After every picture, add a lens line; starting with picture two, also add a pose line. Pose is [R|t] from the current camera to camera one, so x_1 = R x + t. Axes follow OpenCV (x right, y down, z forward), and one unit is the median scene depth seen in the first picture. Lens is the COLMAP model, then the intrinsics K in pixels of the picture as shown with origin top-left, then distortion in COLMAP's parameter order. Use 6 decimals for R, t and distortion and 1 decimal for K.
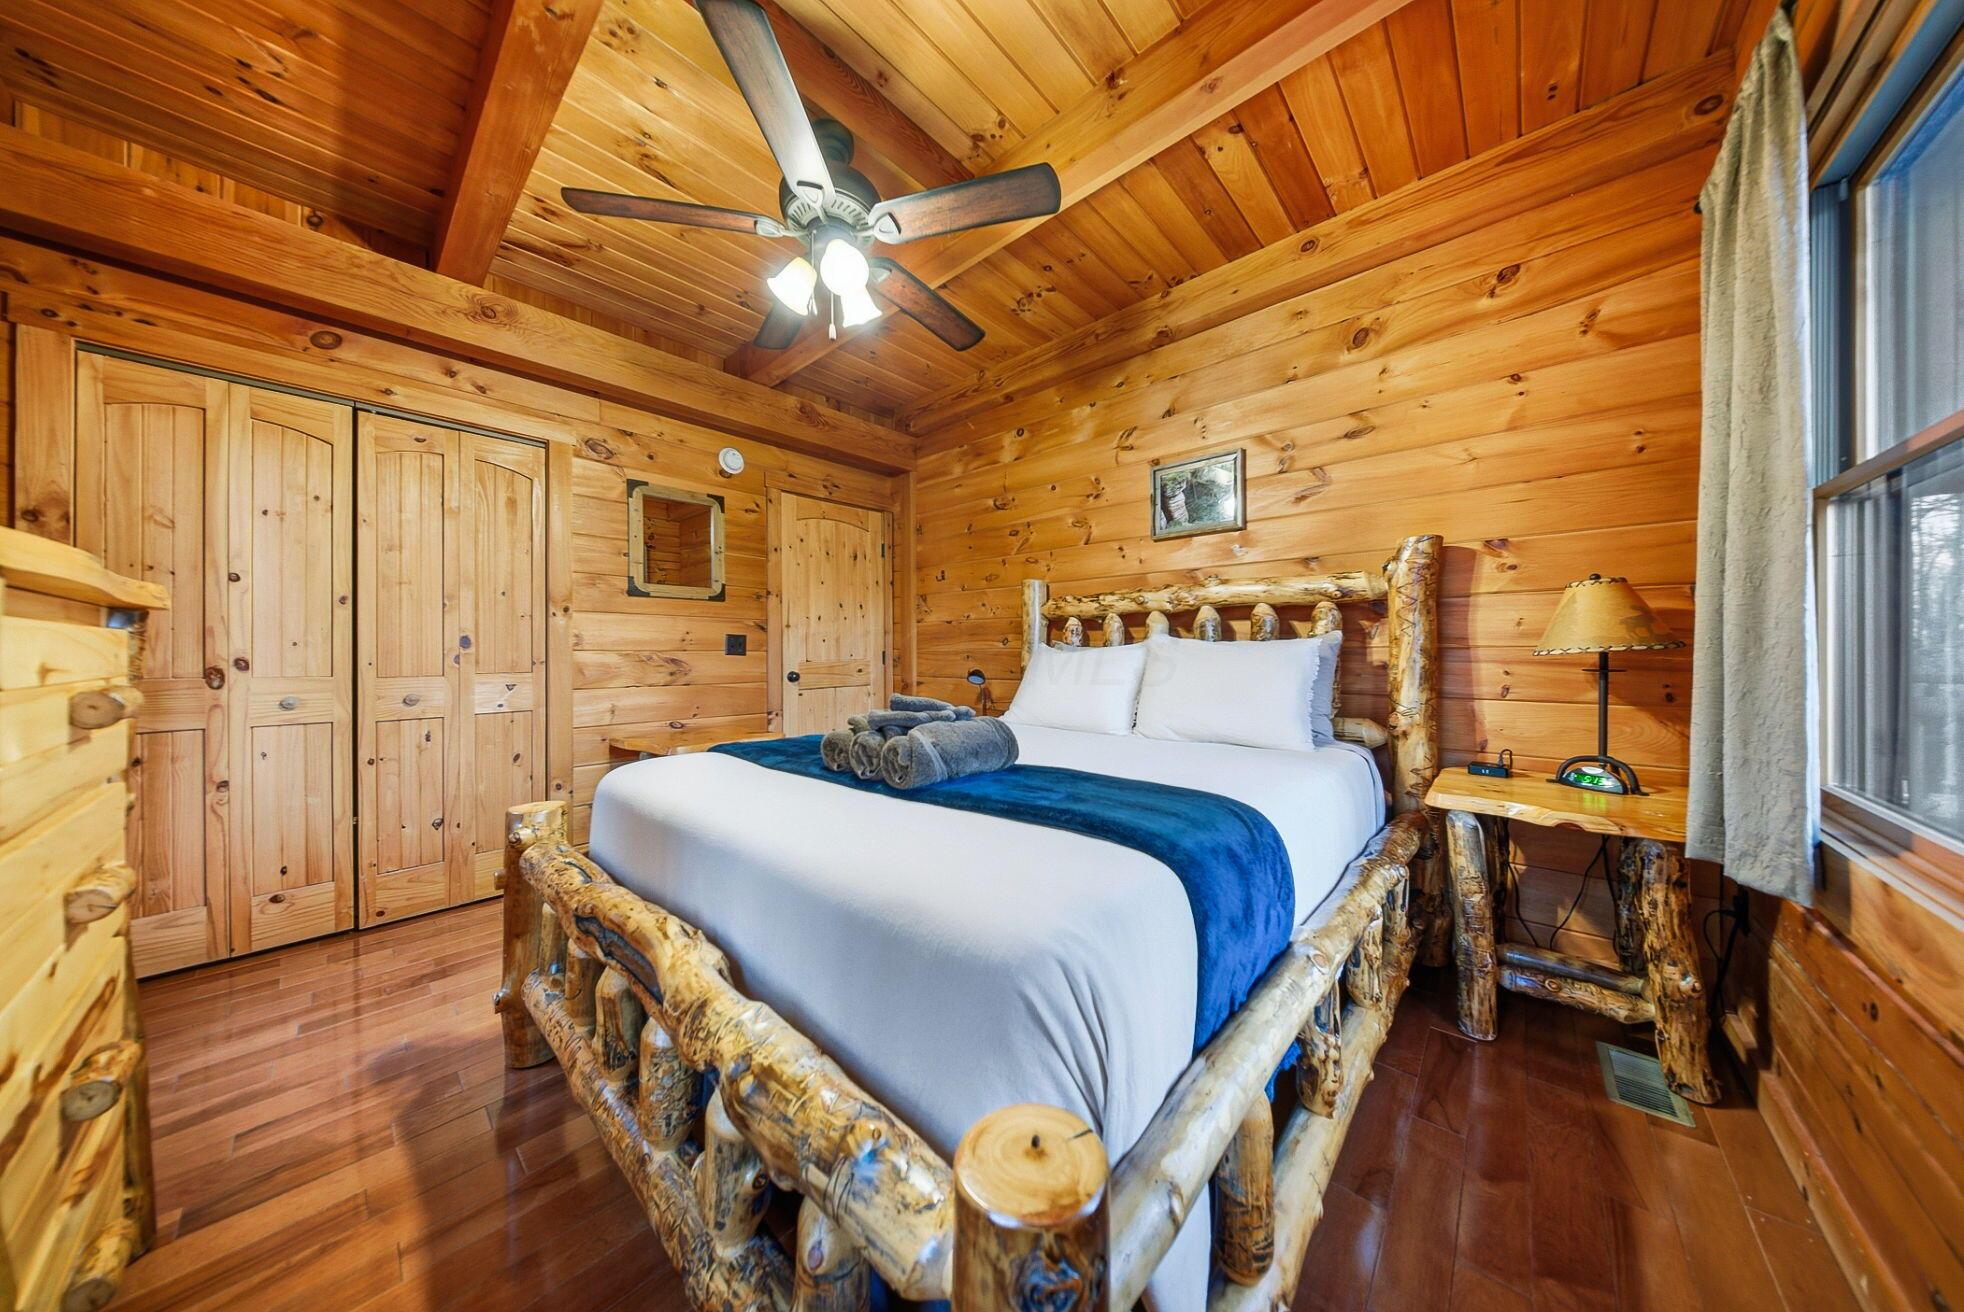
lens RADIAL K [[592.1, 0, 980.4], [0, 592.1, 650.6], [0, 0, 1]] dist [-0.001426, -0.001108]
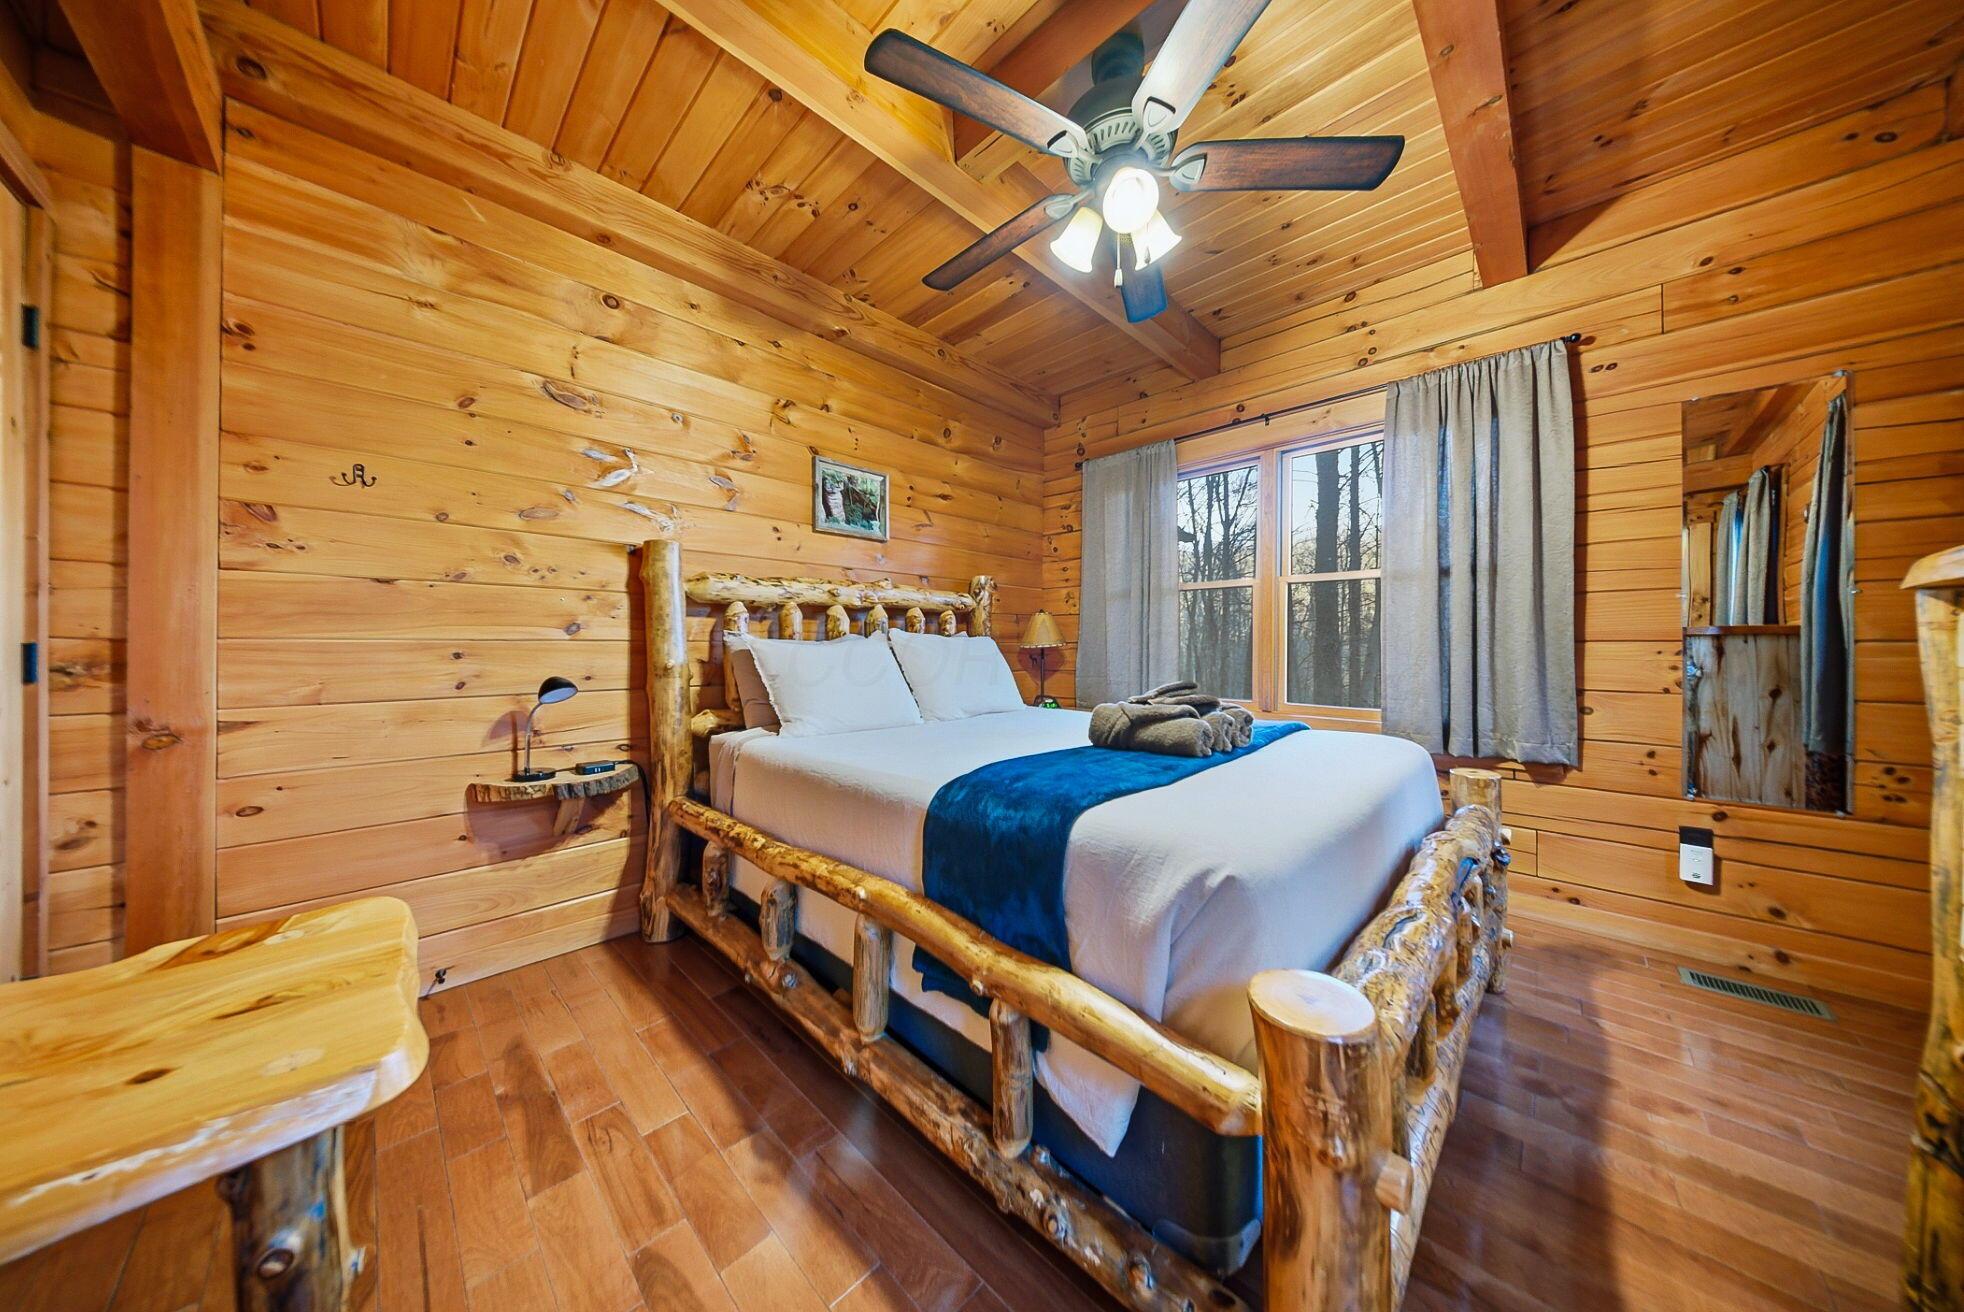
lens RADIAL K [[592.1, 0, 986.7], [0, 592.1, 649.9], [0, 0, 1]] dist [-0.001426, -0.001108]
pose [[0.033951, 0.004372, 0.999414, -0.670893], [0.005597, 0.999974, -0.004565, 0.014054], [-0.999408, 0.005749, 0.033926, 0.697036]]
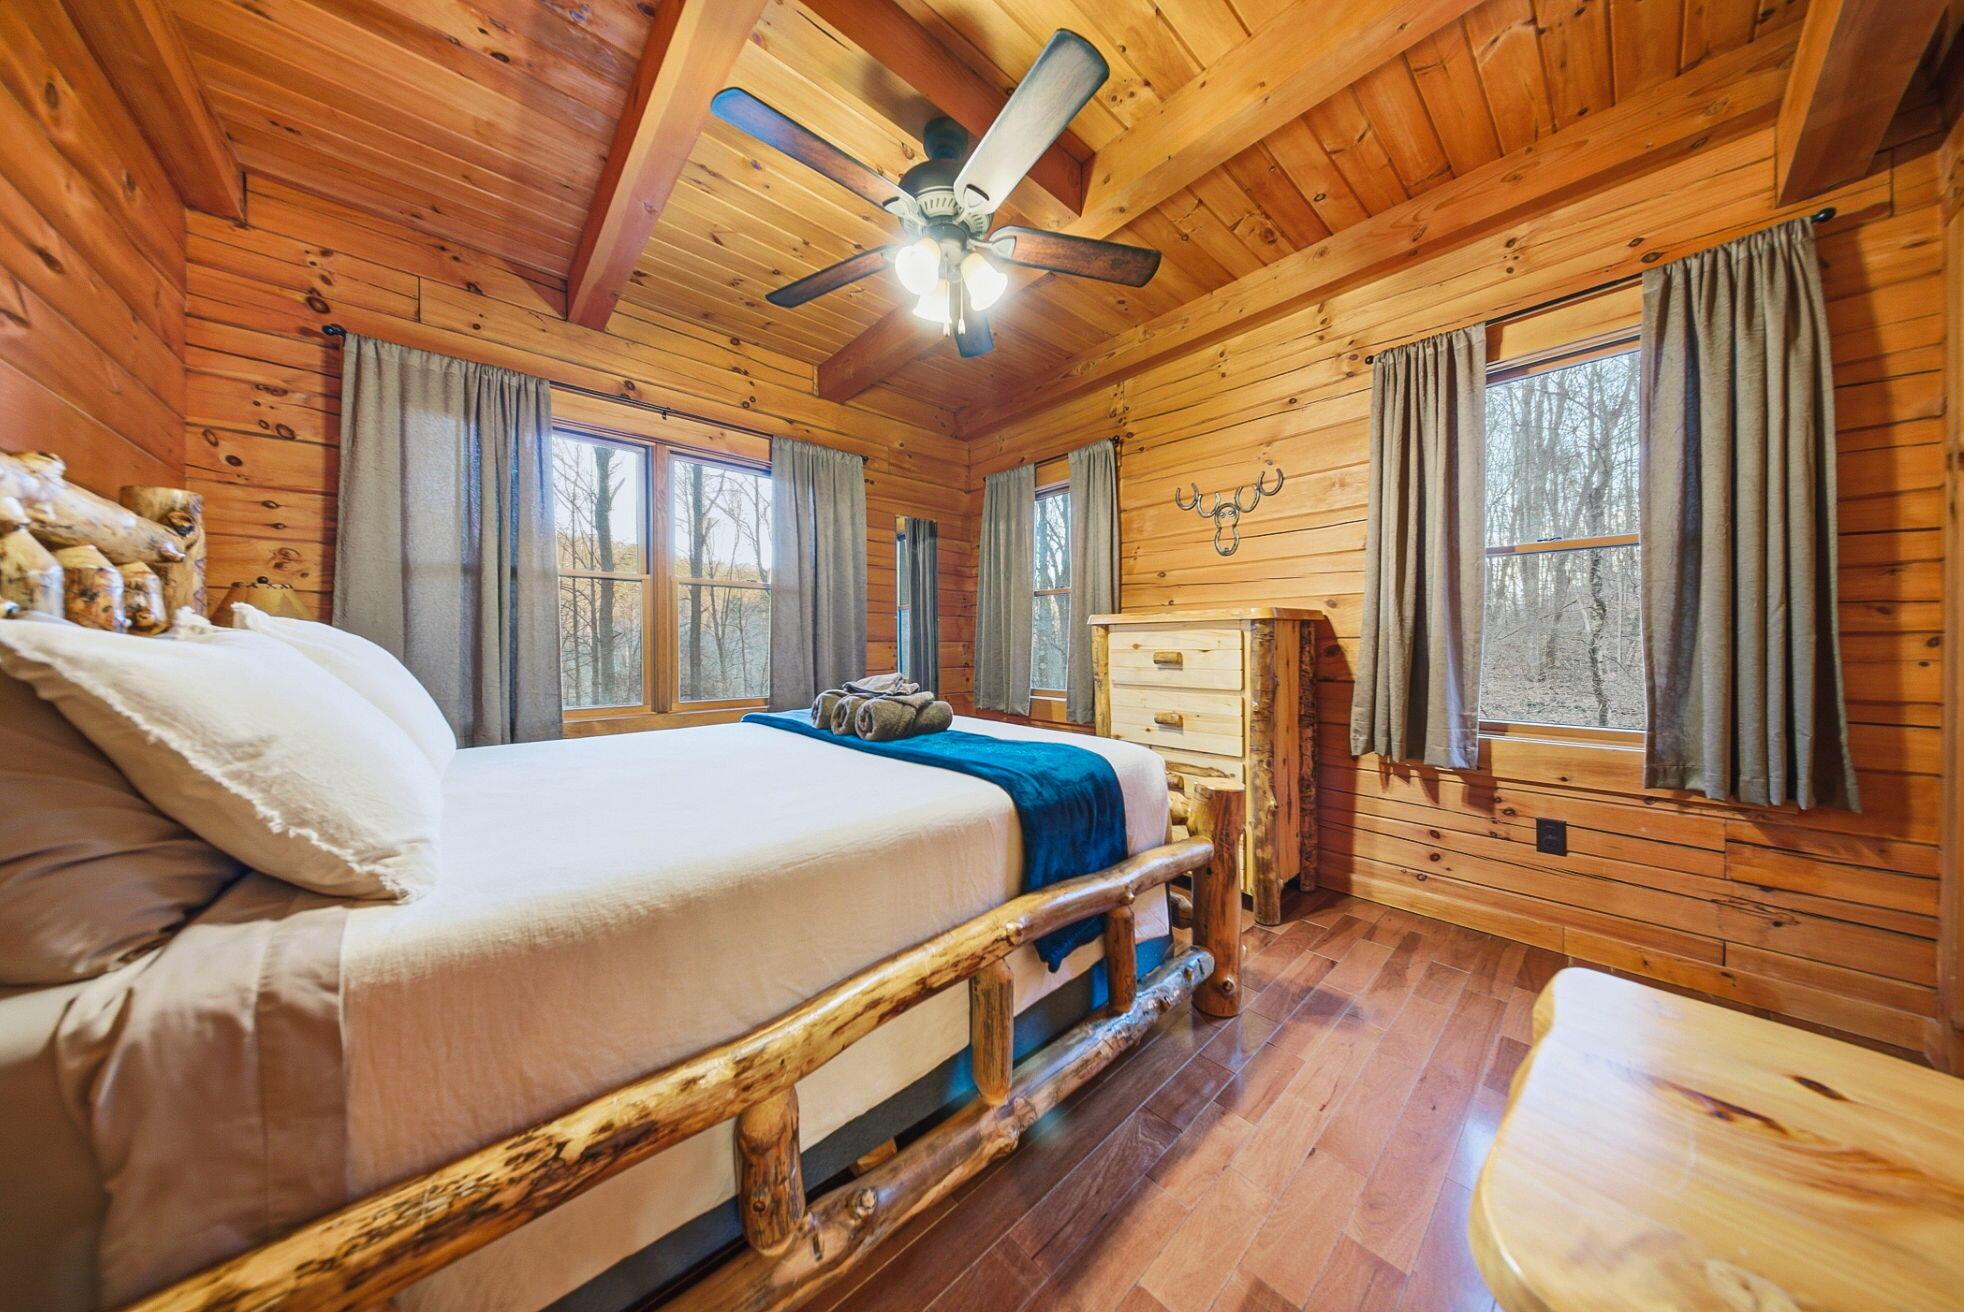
lens RADIAL K [[592.1, 0, 988.7], [0, 592.1, 646.8], [0, 0, 1]] dist [-0.001426, -0.001108]
pose [[-0.996335, 0.014262, 0.084343, -0.231196], [0.014906, 0.999864, 0.007020, 0.005058], [-0.084232, 0.008251, -0.996412, 1.216659]]
